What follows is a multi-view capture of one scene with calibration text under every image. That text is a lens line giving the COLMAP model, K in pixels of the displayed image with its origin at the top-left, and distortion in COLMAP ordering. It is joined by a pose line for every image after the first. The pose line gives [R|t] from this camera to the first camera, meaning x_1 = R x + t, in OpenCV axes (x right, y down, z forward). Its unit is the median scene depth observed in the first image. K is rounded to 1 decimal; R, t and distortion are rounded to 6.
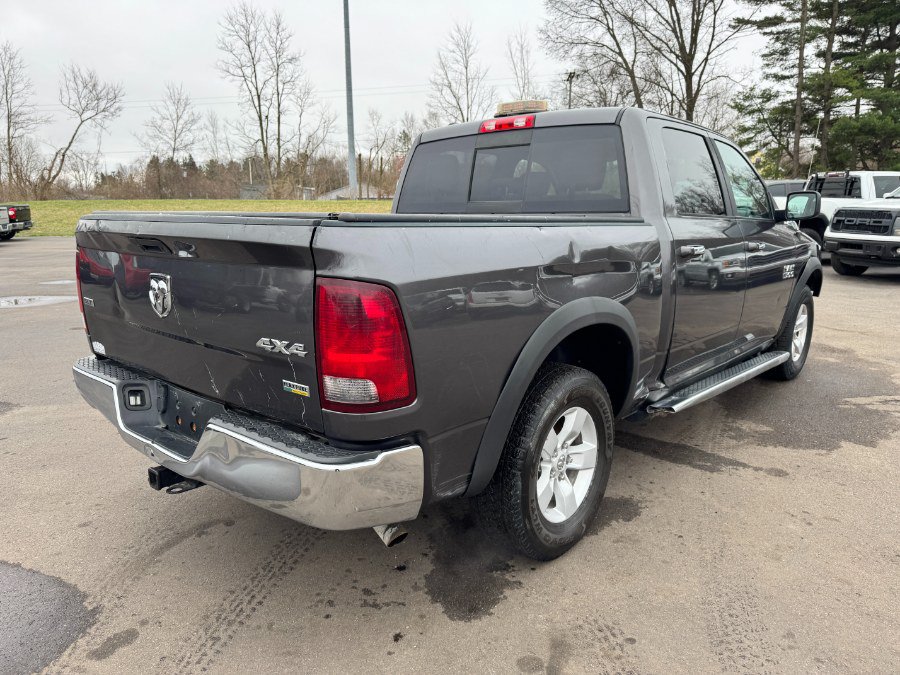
lens RADIAL K [[635.7, 0, 454.6], [0, 635.7, 337.2], [0, 0, 1]] dist [0.031361, -0.030337]
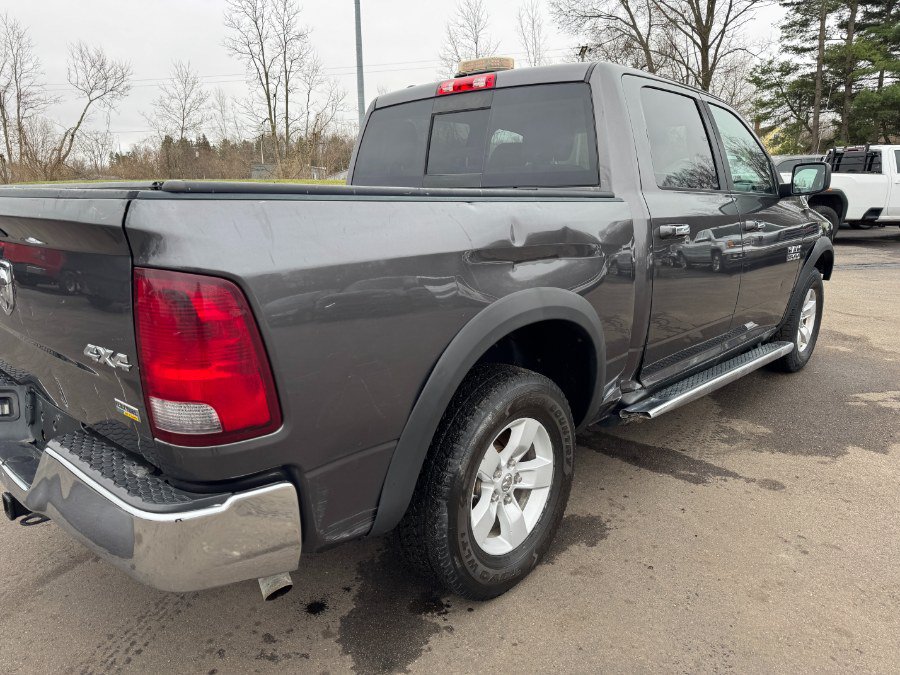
lens RADIAL K [[635.7, 0, 449.9], [0, 635.7, 336.4], [0, 0, 1]] dist [0.031361, -0.030337]
pose [[0.999689, 0.001429, -0.024906, 0.063675], [-0.000676, 0.999543, 0.030227, -0.013042], [0.024938, -0.030201, 0.999233, 0.090118]]
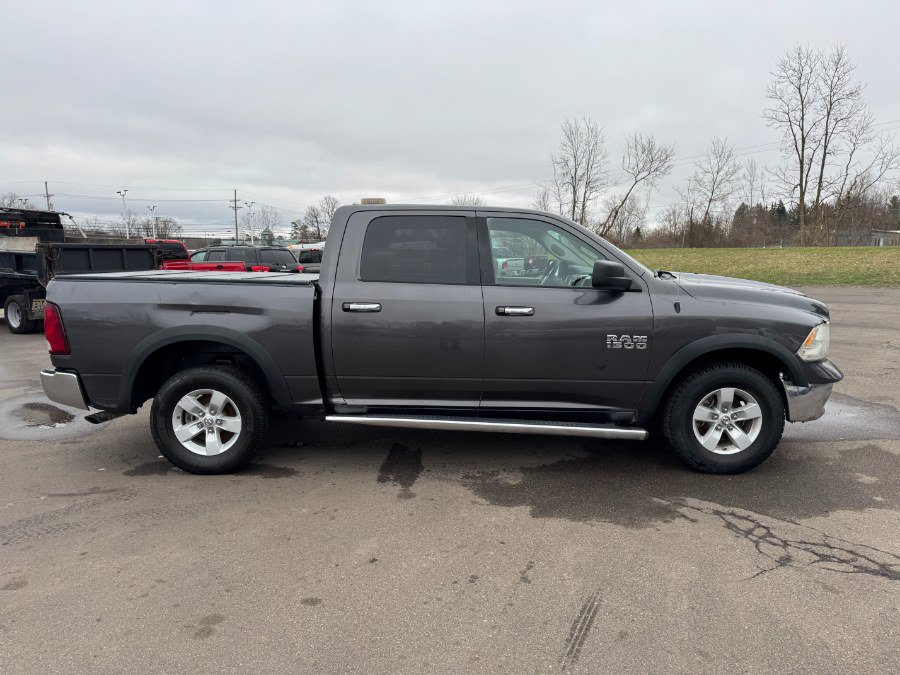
lens RADIAL K [[635.7, 0, 443.4], [0, 635.7, 332.0], [0, 0, 1]] dist [0.031361, -0.030337]
pose [[0.656789, 0.092785, -0.748344, 0.979407], [-0.151138, 0.988461, -0.010092, -0.063762], [0.738772, 0.119732, 0.663234, 0.157436]]
